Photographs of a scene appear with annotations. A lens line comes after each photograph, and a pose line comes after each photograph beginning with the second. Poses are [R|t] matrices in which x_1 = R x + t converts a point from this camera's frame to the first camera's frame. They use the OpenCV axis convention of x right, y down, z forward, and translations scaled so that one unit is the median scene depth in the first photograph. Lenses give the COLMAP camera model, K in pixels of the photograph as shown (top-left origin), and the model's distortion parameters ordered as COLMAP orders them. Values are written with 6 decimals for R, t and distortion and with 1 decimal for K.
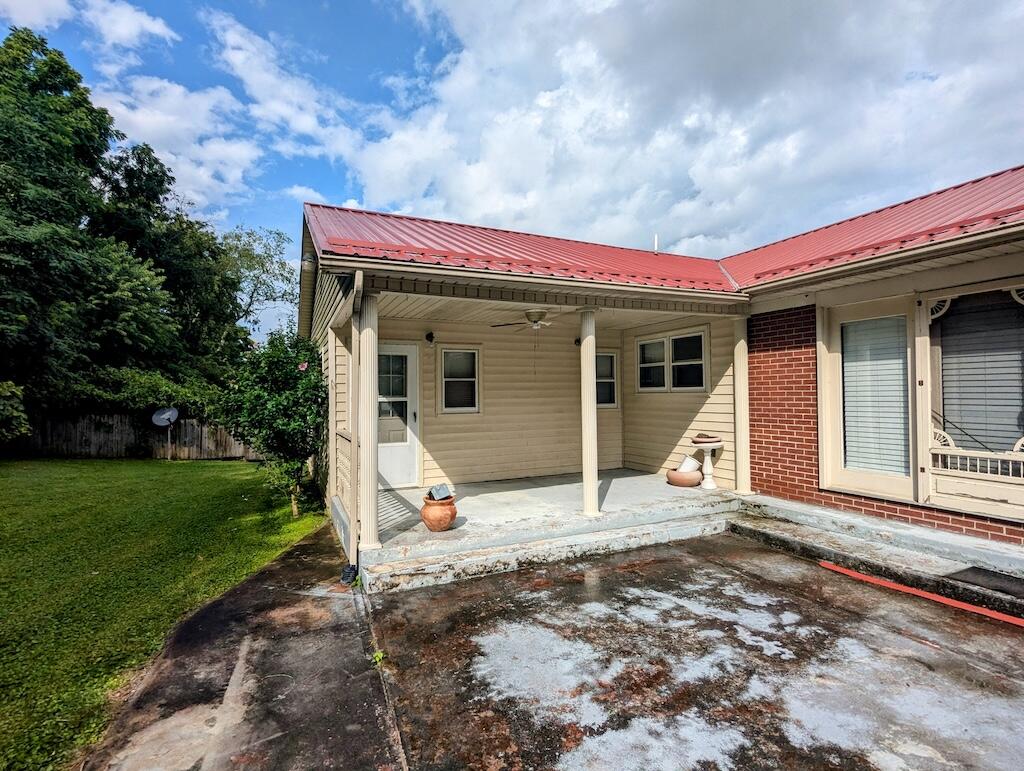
lens RADIAL K [[488.5, 0, 509.7], [0, 488.5, 383.0], [0, 0, 1]] dist [-0.001887, 0.007779]
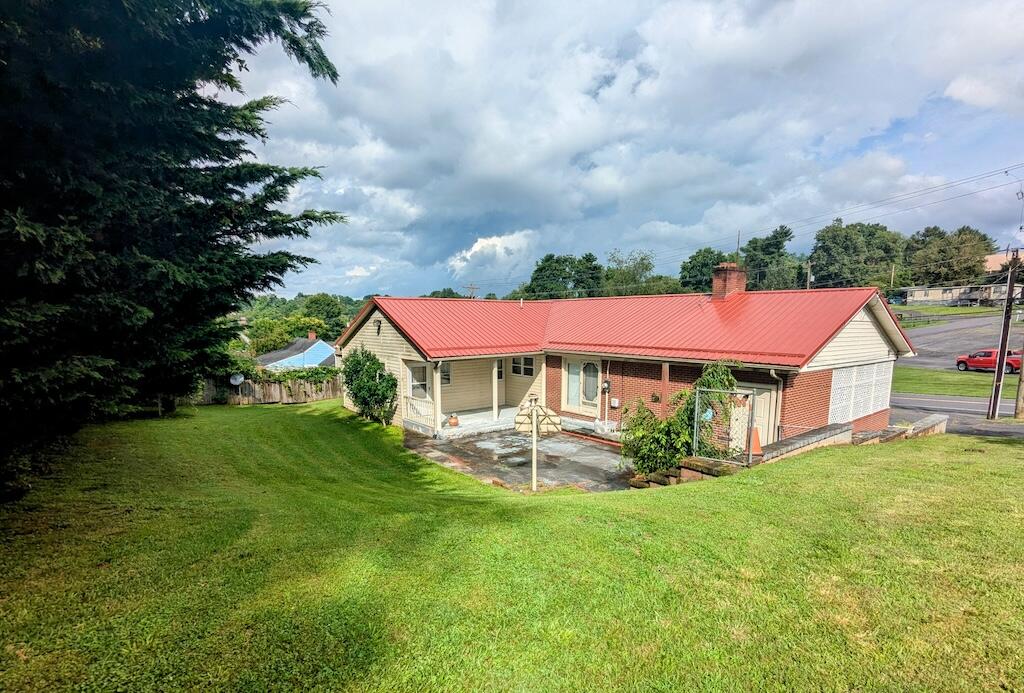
lens RADIAL K [[491.9, 0, 512.0], [0, 491.9, 346.5], [0, 0, 1]] dist [-0.000770, -0.000043]
pose [[0.972514, -0.000706, 0.232844, -0.491439], [-0.015860, 0.997472, 0.069265, -0.459141], [-0.232305, -0.071054, 0.970044, -2.191865]]
